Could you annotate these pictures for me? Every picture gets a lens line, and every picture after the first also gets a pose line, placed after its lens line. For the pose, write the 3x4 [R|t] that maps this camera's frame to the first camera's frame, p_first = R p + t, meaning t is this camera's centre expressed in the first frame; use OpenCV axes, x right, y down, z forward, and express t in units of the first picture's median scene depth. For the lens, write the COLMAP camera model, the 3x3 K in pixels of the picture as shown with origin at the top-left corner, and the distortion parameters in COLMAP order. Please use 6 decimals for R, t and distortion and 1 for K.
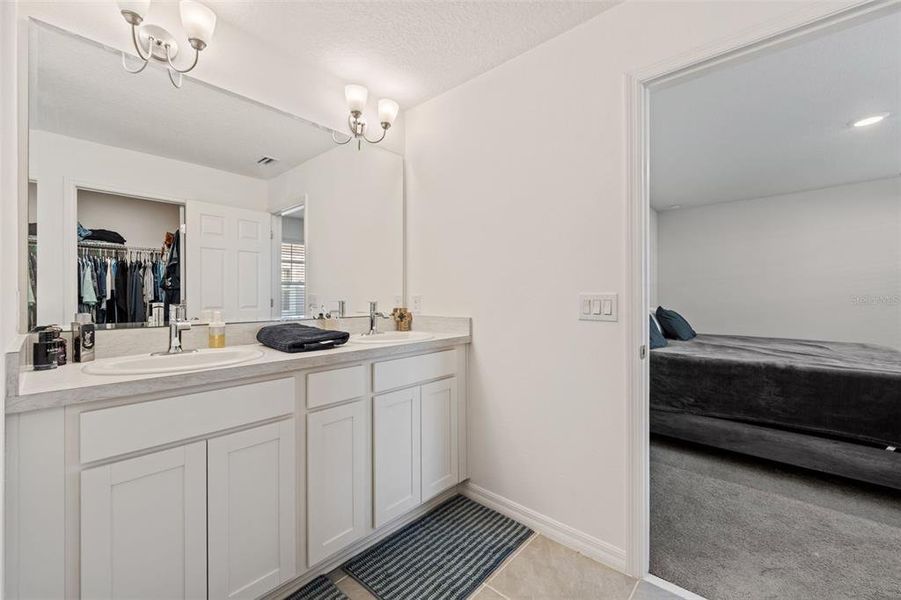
lens RADIAL K [[364.0, 0, 452.0], [0, 364.0, 295.4], [0, 0, 1]] dist [-0.000812, 0.000008]
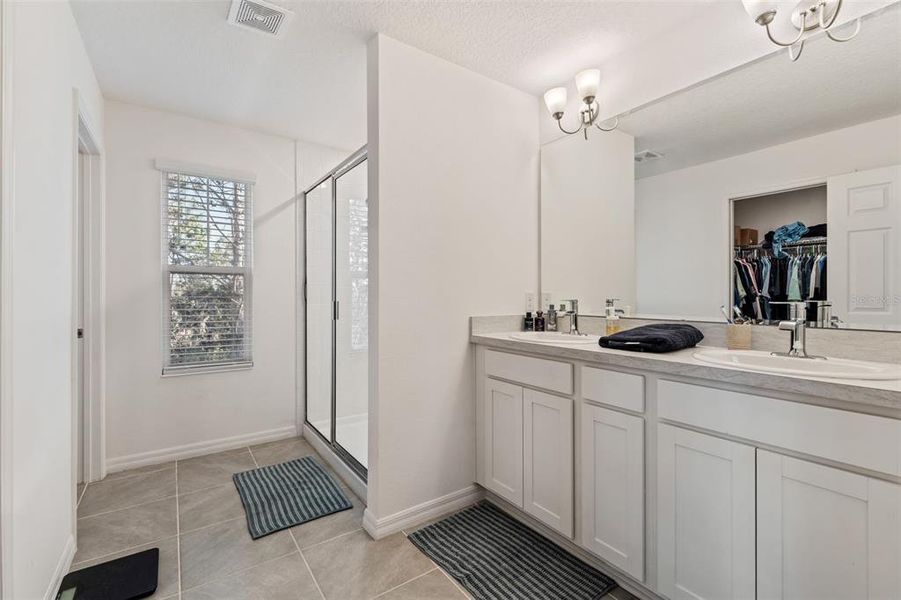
lens RADIAL K [[330.1, 0, 451.6], [0, 330.1, 303.0], [0, 0, 1]] dist [0.065242, 0.000028]
pose [[-0.128226, 0.025831, -0.991408, 0.339779], [0.003744, 0.999666, 0.025561, -0.000013], [0.991738, -0.000434, -0.128280, 0.385827]]
